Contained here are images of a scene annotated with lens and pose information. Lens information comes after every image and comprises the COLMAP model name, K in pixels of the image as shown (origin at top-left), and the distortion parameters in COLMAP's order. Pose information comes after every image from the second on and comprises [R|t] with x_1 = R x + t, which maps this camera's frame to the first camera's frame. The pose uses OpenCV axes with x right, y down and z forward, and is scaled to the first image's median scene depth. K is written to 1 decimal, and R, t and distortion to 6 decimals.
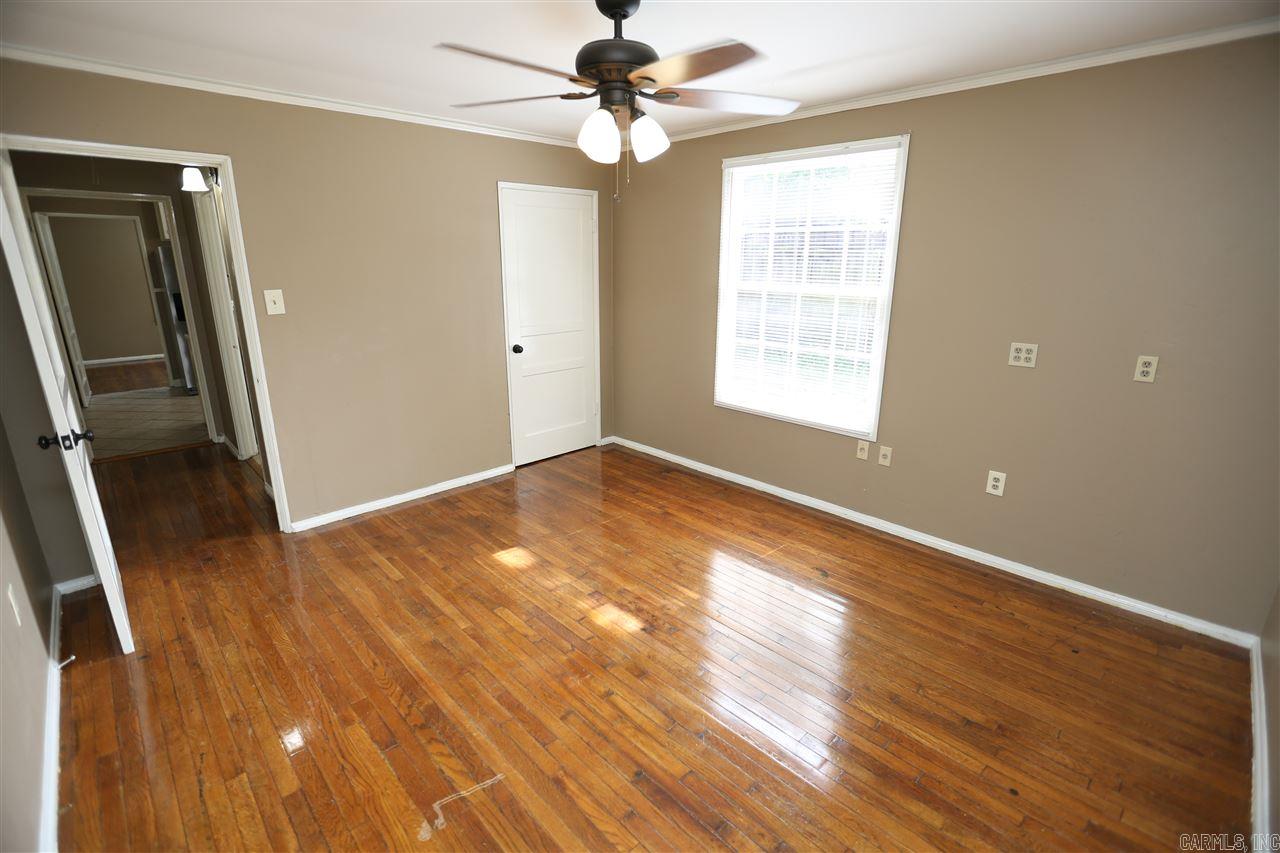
lens RADIAL K [[581.6, 0, 639.0], [0, 581.6, 424.5], [0, 0, 1]] dist [-0.054691, 0.018462]
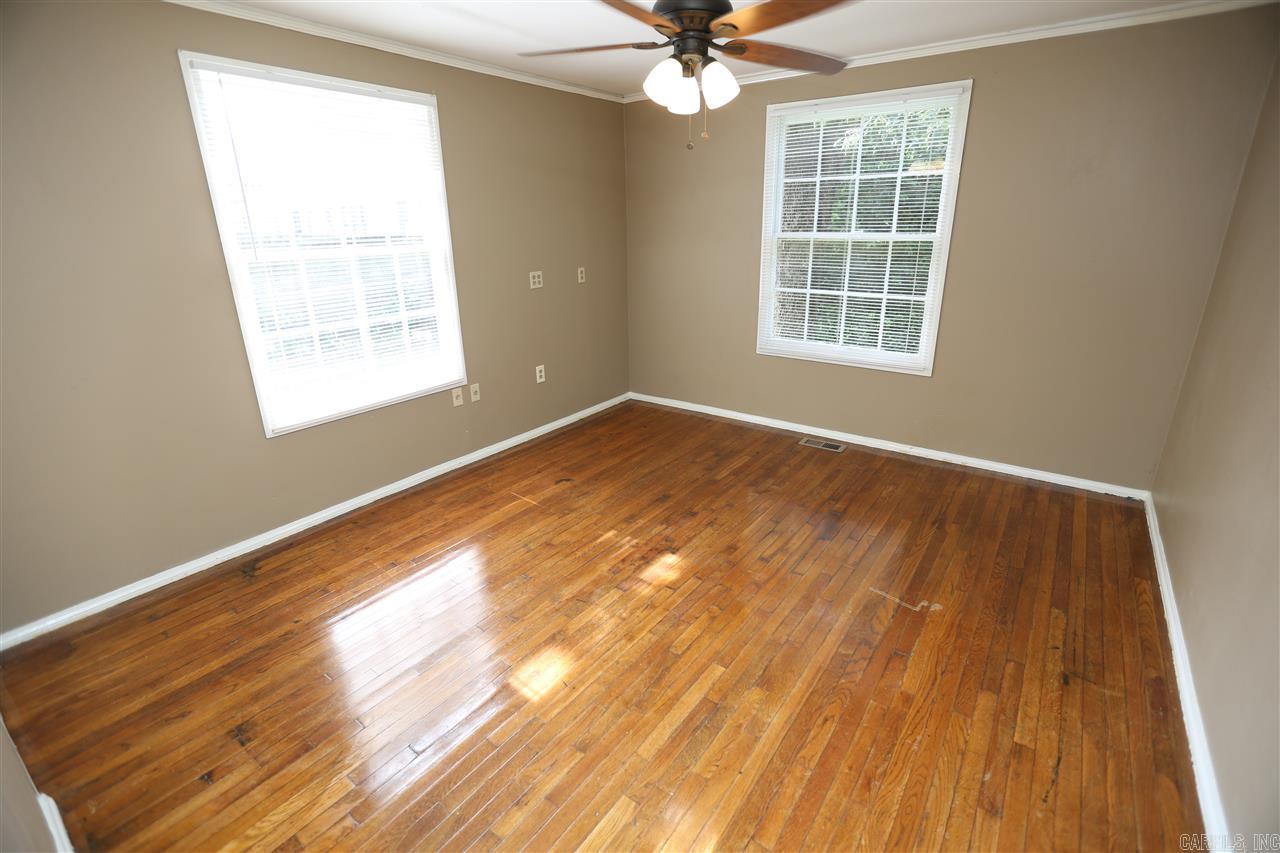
lens RADIAL K [[582.4, 0, 637.6], [0, 582.4, 426.4], [0, 0, 1]] dist [-0.058198, 0.021789]
pose [[-0.163168, -0.329123, 0.930083, -0.800963], [0.281777, 0.887905, 0.363630, -0.239999], [-0.945504, 0.321409, -0.052138, 0.903745]]
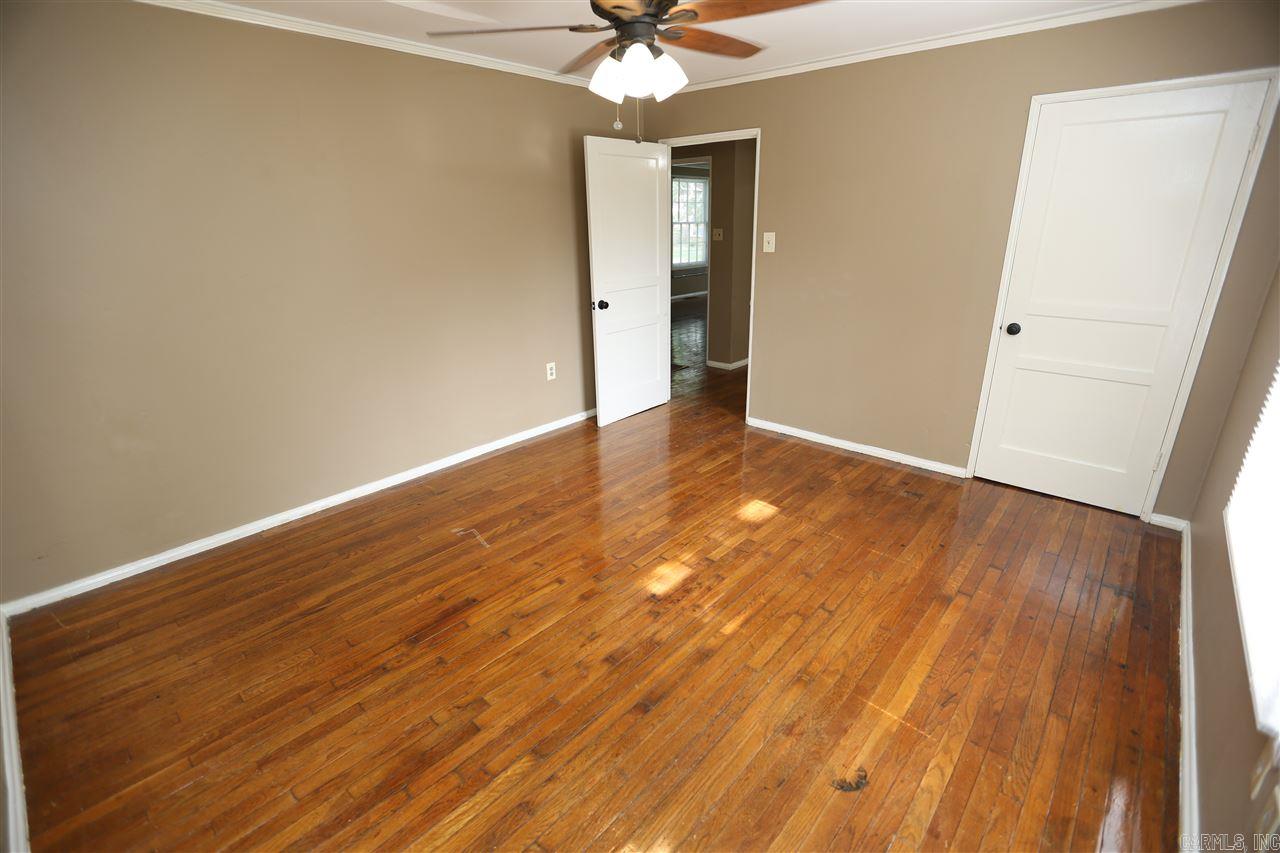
lens RADIAL K [[581.6, 0, 639.0], [0, 581.6, 424.5], [0, 0, 1]] dist [-0.054691, 0.018462]
pose [[0.070005, 0.331673, -0.940793, 0.715055], [-0.257123, 0.917239, 0.304237, -0.171243], [0.963840, 0.220601, 0.149493, 0.664492]]
